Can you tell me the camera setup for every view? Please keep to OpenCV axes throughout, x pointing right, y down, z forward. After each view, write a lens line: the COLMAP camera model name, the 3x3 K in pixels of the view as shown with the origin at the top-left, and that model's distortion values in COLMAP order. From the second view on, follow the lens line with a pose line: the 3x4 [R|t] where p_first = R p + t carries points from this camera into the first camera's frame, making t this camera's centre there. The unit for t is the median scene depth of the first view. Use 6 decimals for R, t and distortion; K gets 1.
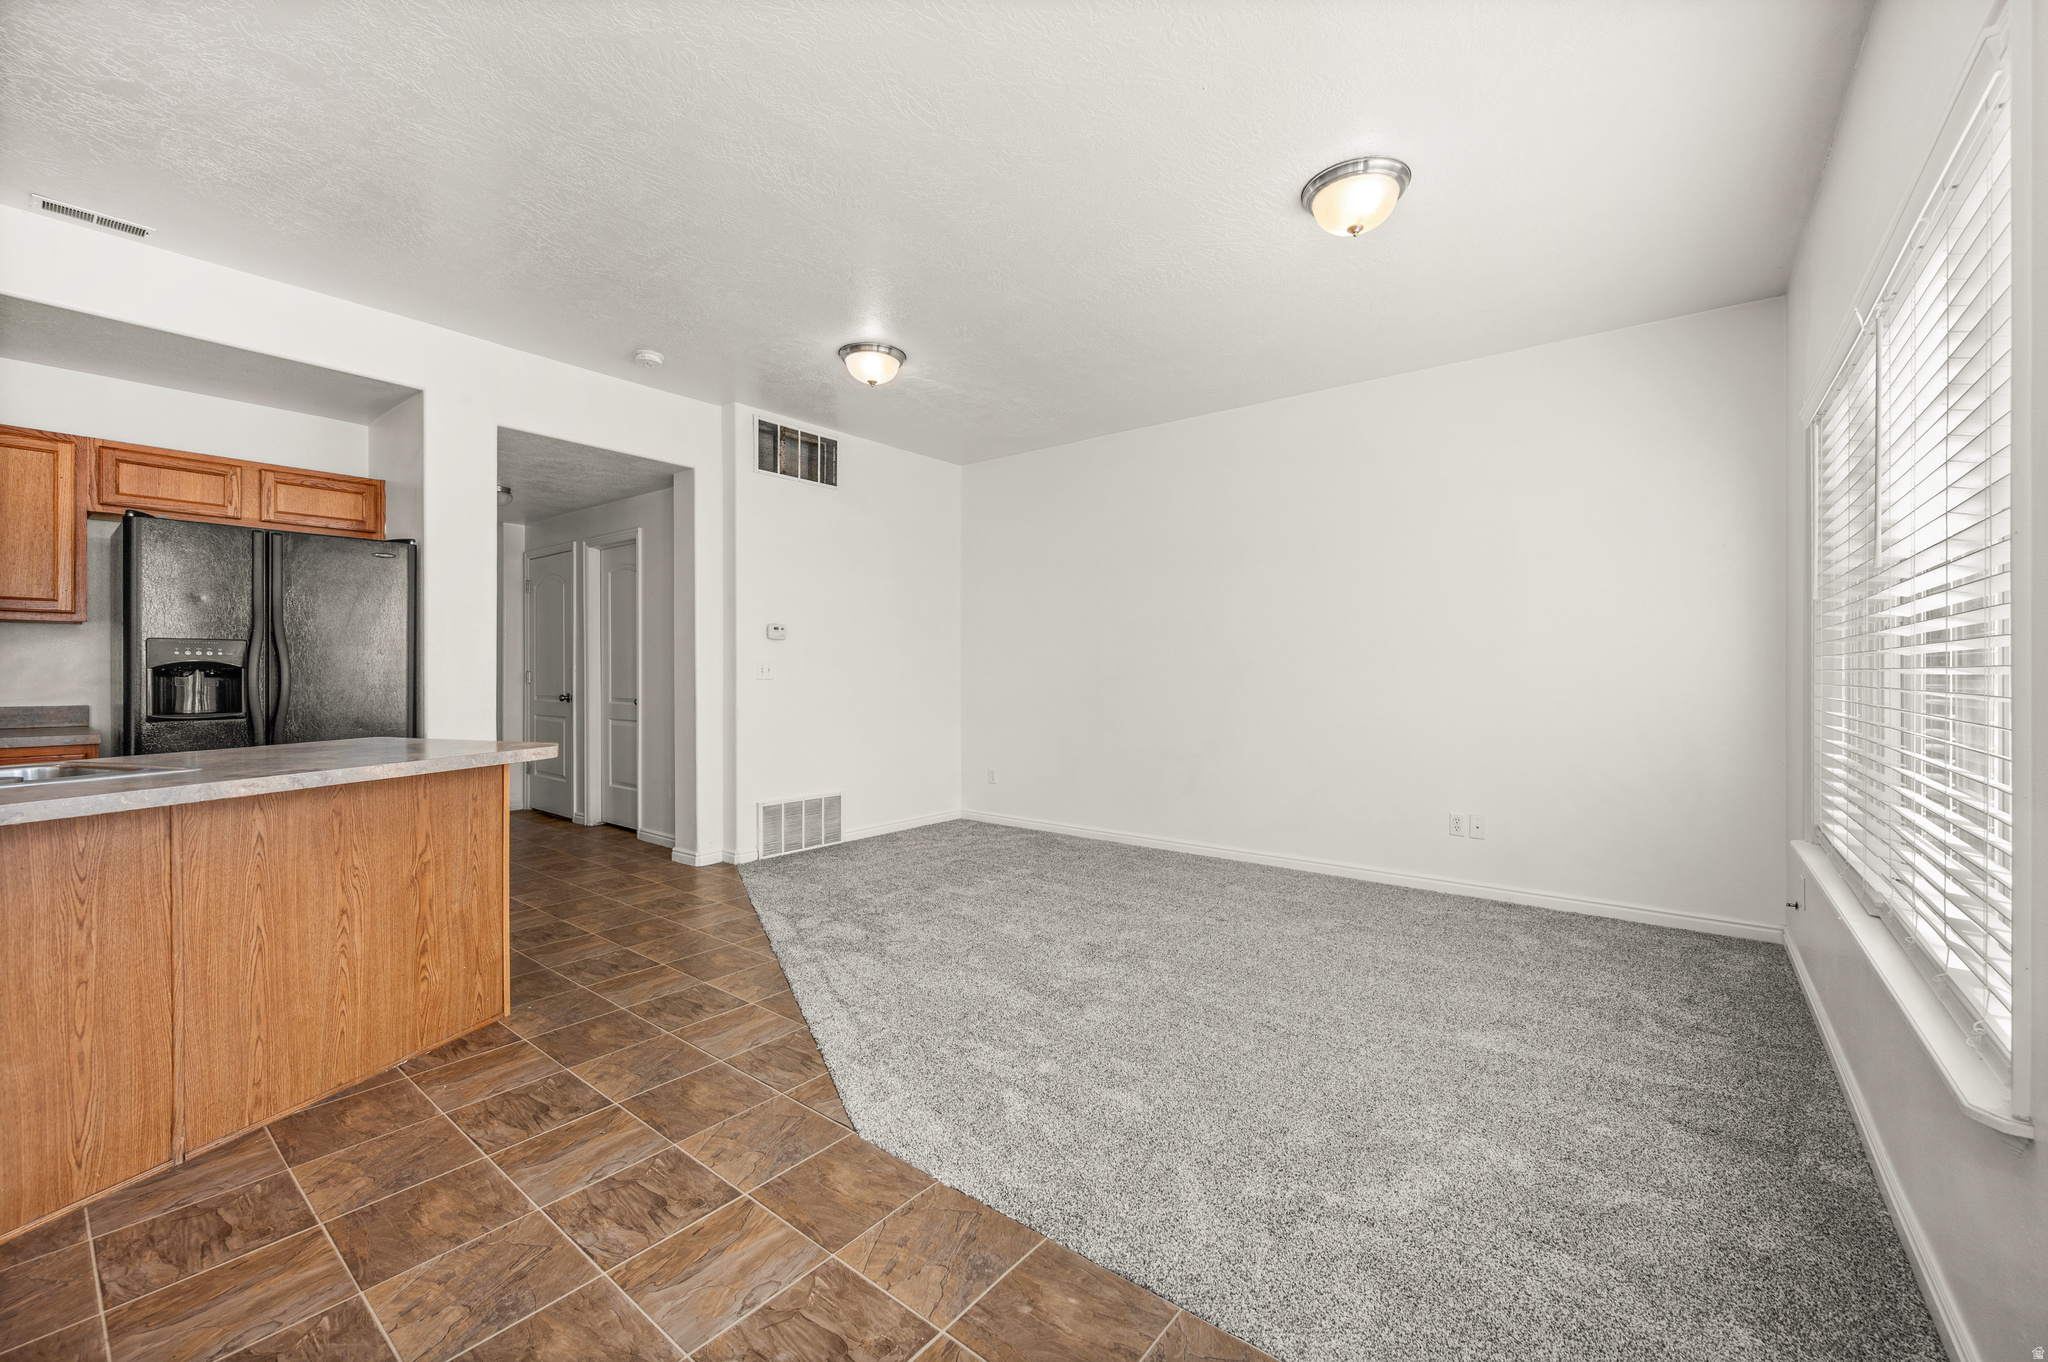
lens RADIAL K [[825.1, 0, 1031.0], [0, 825.1, 671.1], [0, 0, 1]] dist [-0.001872, 0.000249]
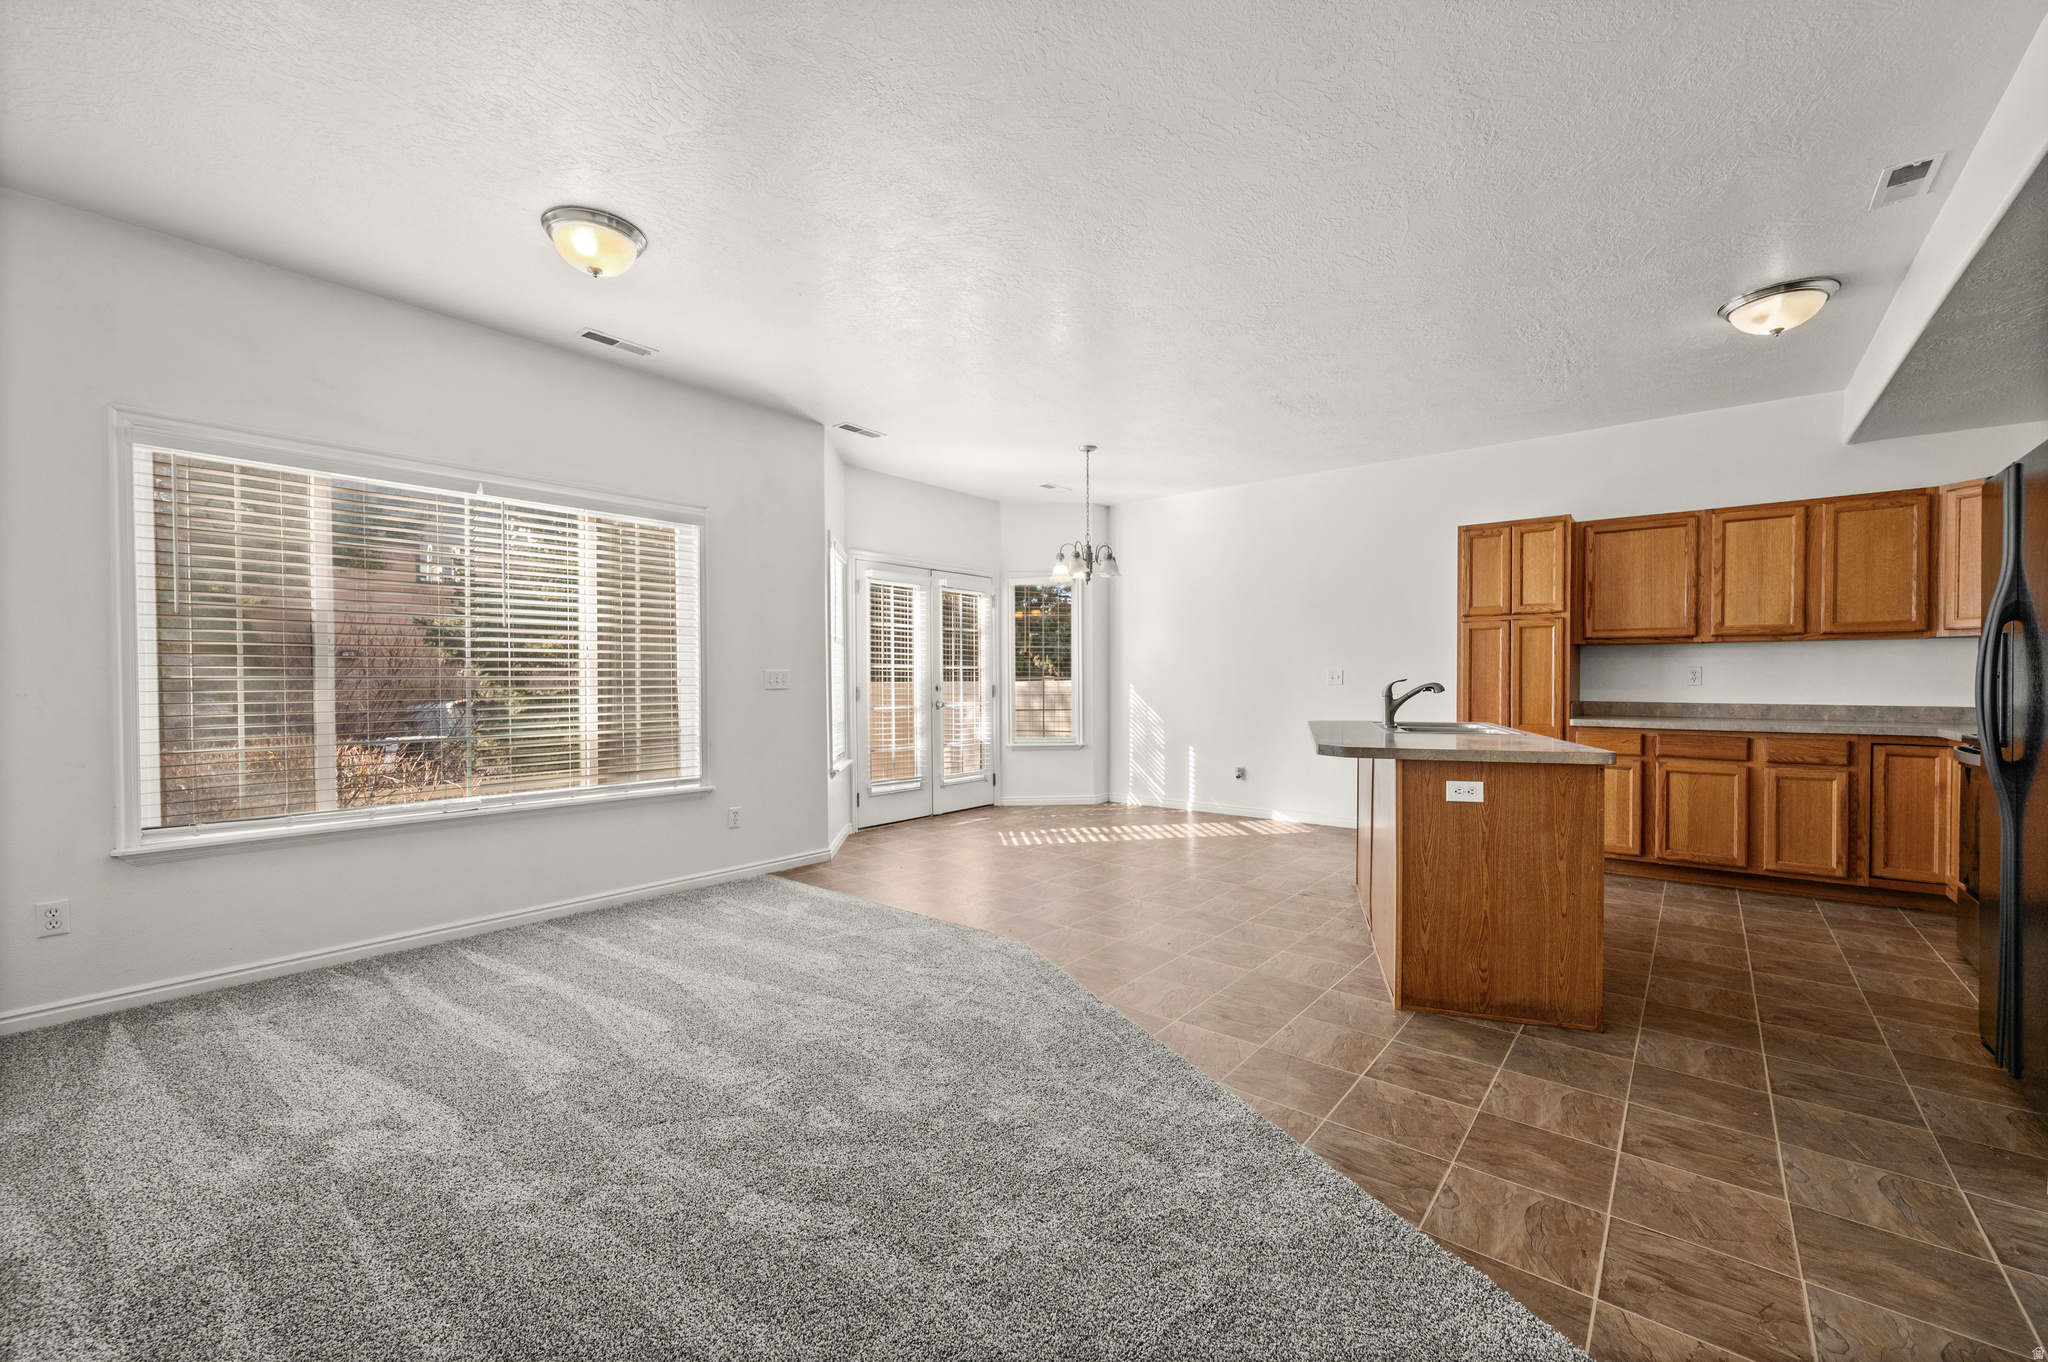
lens RADIAL K [[825.1, 0, 1031.0], [0, 825.1, 671.1], [0, 0, 1]] dist [-0.001872, 0.000249]
pose [[-0.999934, 0.000929, 0.011492, -0.155239], [0.000893, 0.999995, -0.003173, -0.006172], [-0.011495, -0.003162, -0.999929, 1.726623]]
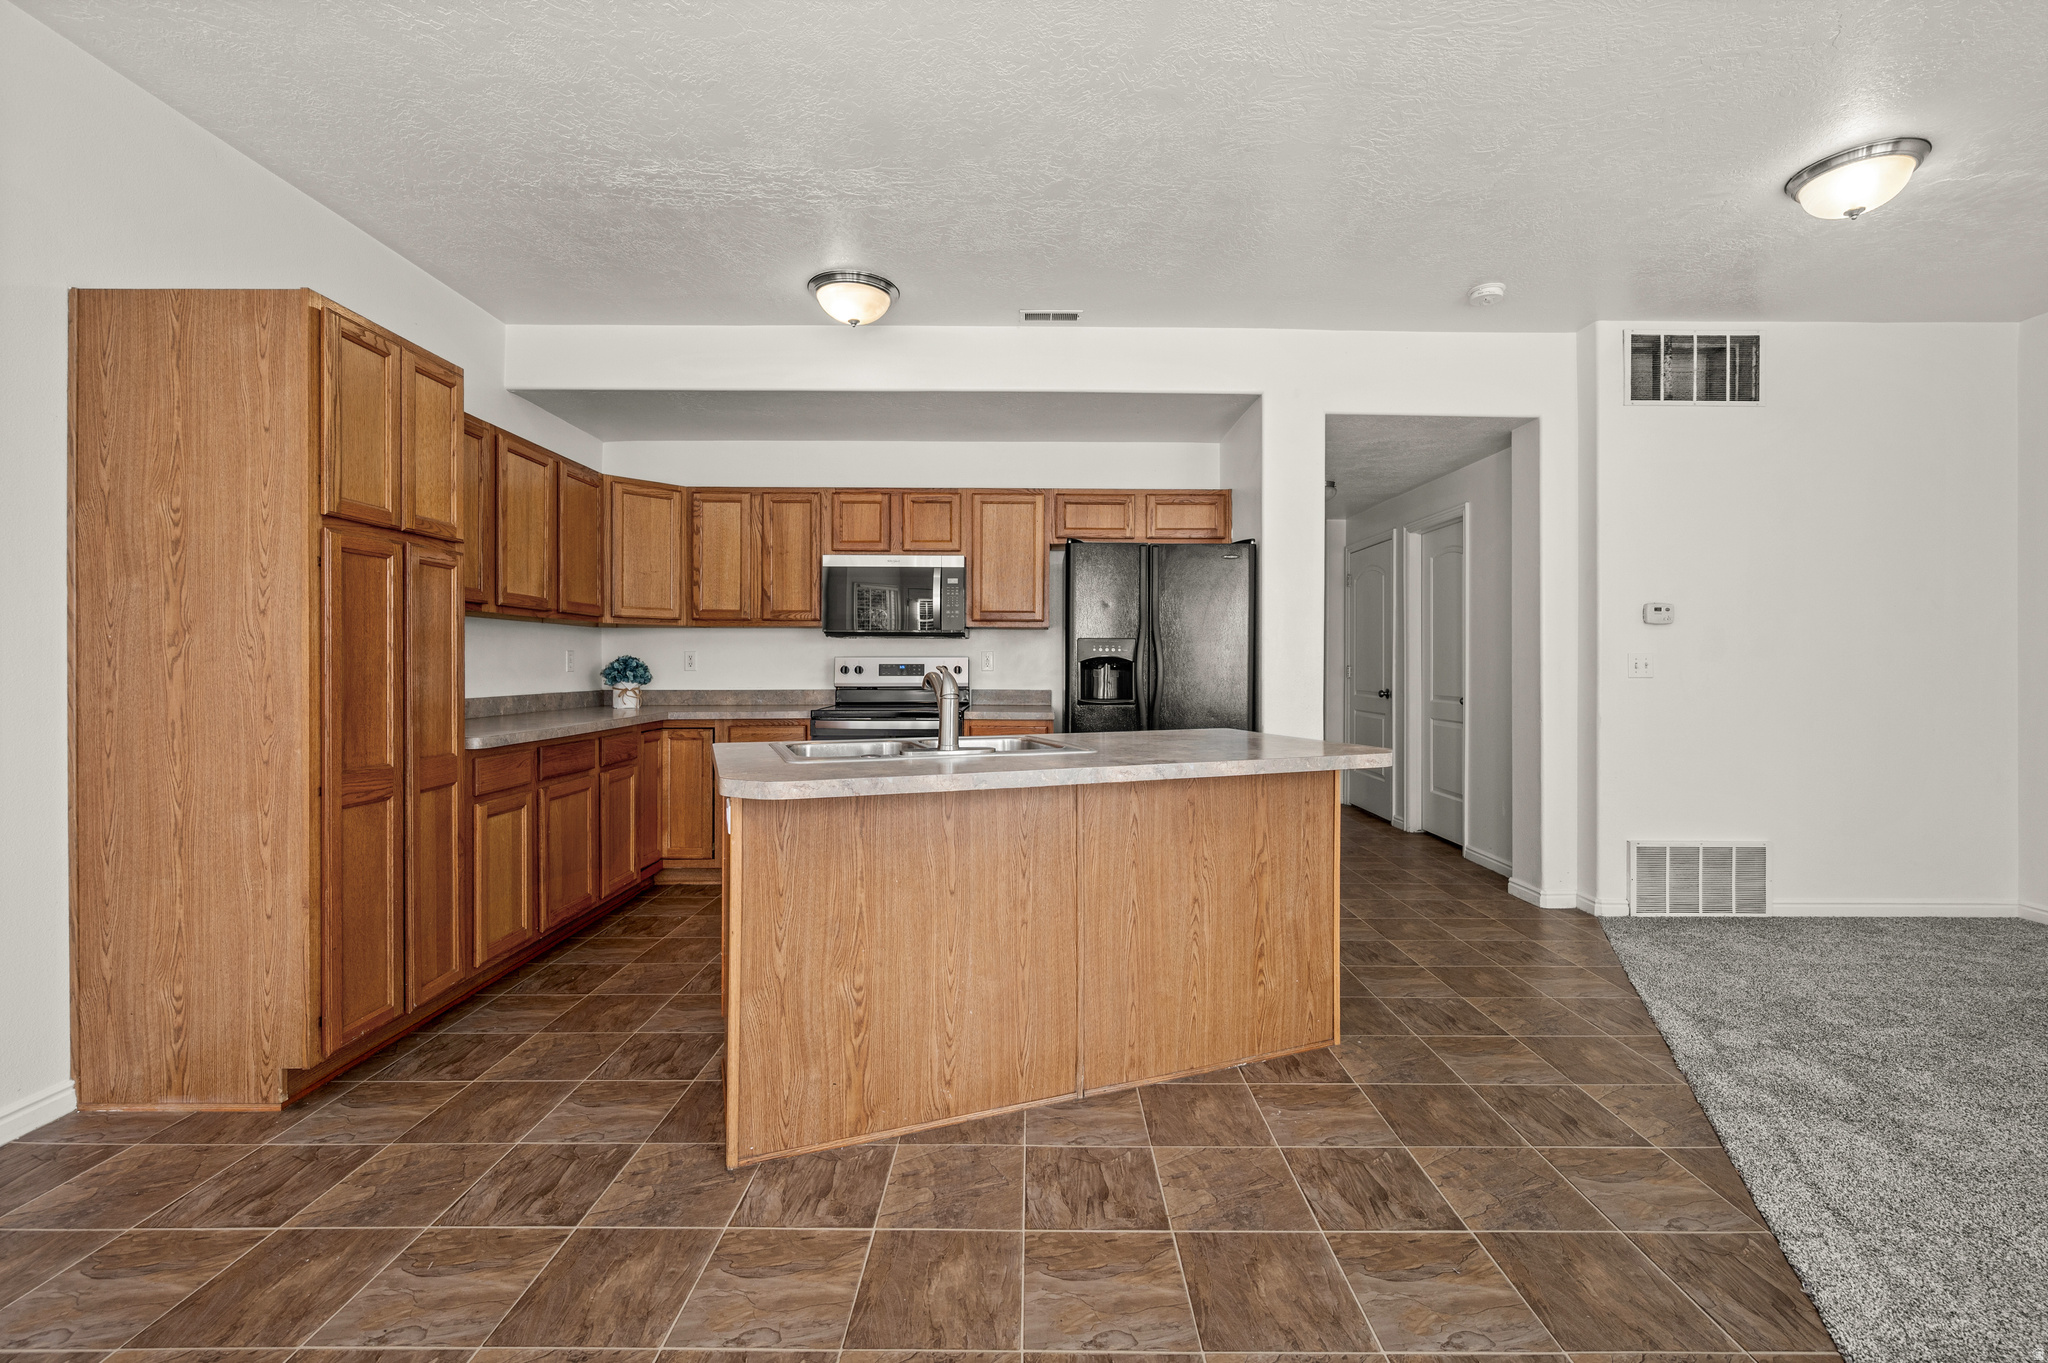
lens RADIAL K [[848.9, 0, 1028.9], [0, 848.9, 662.9], [0, 0, 1]] dist [-0.000018, -0.000481]
pose [[0.621050, 0.001497, -0.783770, -0.095170], [-0.004259, 0.999990, -0.001464, 0.000029], [0.783760, 0.004248, 0.621050, 0.125986]]
